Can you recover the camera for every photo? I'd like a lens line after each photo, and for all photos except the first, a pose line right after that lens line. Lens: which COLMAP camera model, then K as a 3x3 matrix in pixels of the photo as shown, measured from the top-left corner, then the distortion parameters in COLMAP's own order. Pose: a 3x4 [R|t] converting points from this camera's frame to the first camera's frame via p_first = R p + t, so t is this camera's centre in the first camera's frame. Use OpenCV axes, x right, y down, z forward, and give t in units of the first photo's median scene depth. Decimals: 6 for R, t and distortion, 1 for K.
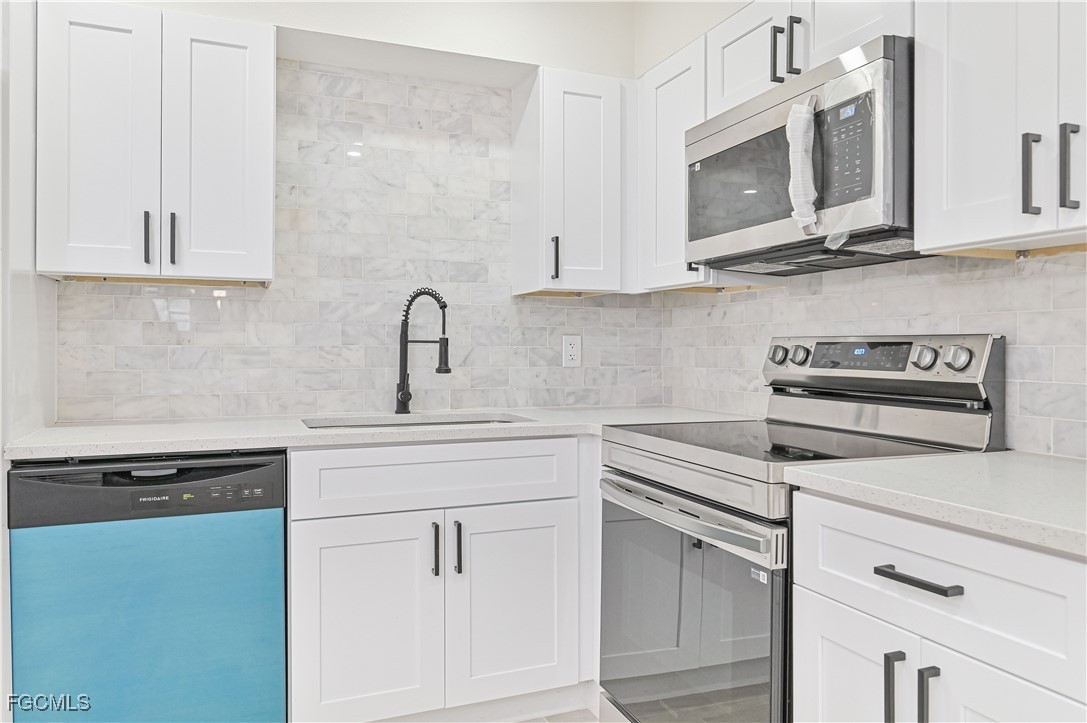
lens RADIAL K [[766.4, 0, 544.0], [0, 766.4, 351.8], [0, 0, 1]] dist [-0.002729, -0.000014]
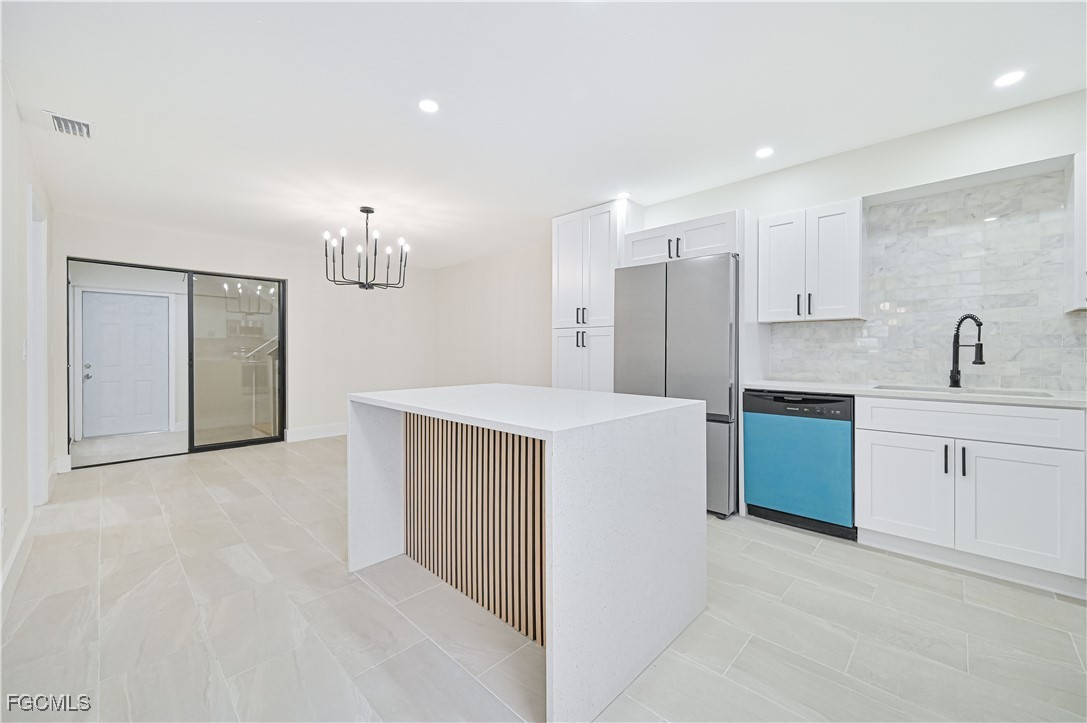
lens RADIAL K [[429.9, 0, 541.3], [0, 429.9, 354.0], [0, 0, 1]] dist [-0.002820, 0.000272]
pose [[0.394422, 0.005585, -0.918912, 0.349941], [-0.001904, 0.999984, 0.005261, 0.001916], [0.918927, -0.000325, 0.394427, -0.248625]]
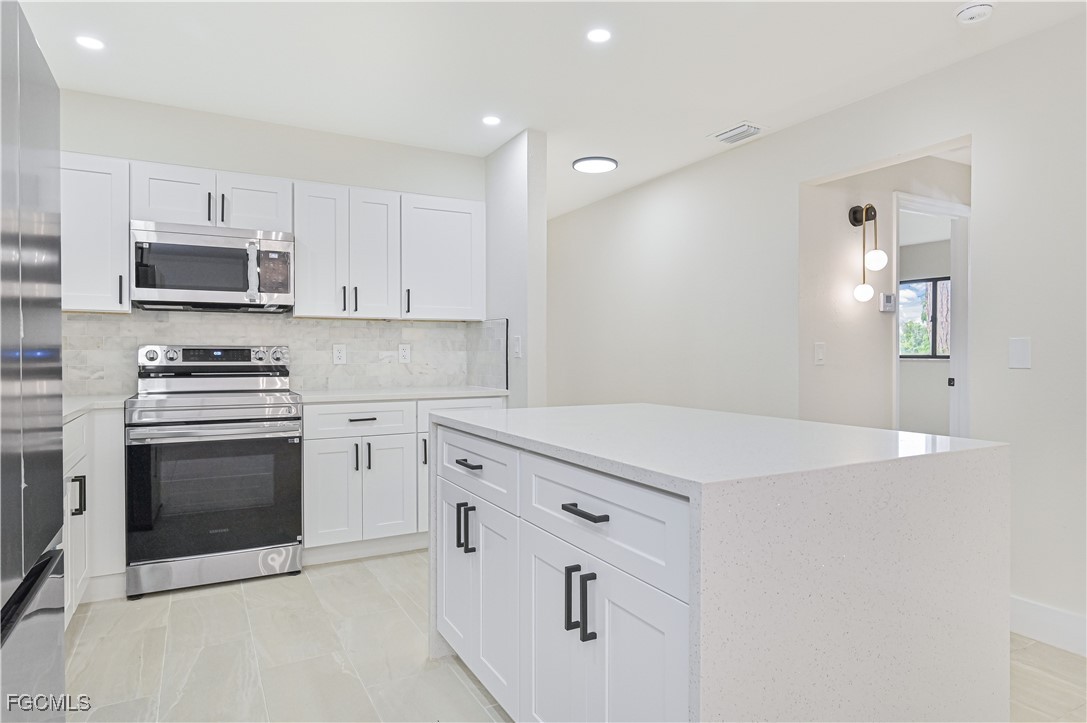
lens RADIAL K [[638.2, 0, 533.8], [0, 638.2, 354.5], [0, 0, 1]] dist [0.031903, 0.000532]
pose [[-0.089013, -0.004178, 0.996022, -1.144767], [0.005039, 0.999977, 0.004645, -0.000222], [-0.996018, 0.005432, -0.088990, 0.231708]]
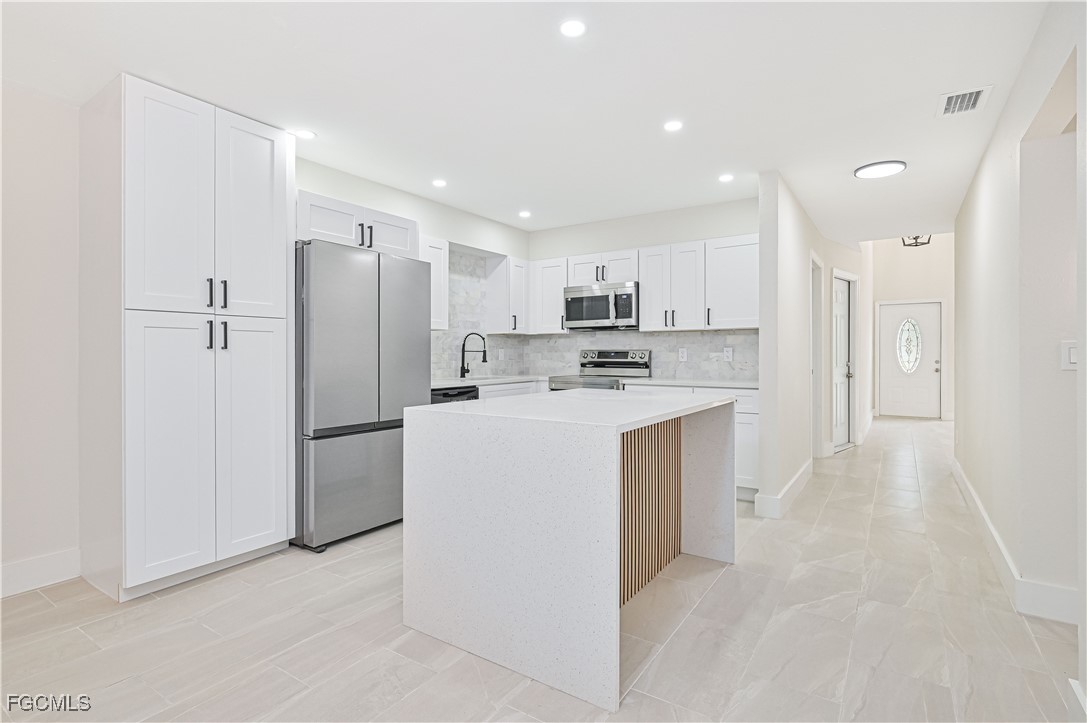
lens RADIAL K [[540.5, 0, 542.2], [0, 540.5, 358.4], [0, 0, 1]] dist [-0.000622, 0.000558]
pose [[0.827109, -0.009147, 0.561967, -1.072991], [0.006133, 0.999955, 0.007250, -0.000642], [-0.562008, -0.002550, 0.827128, -0.777077]]
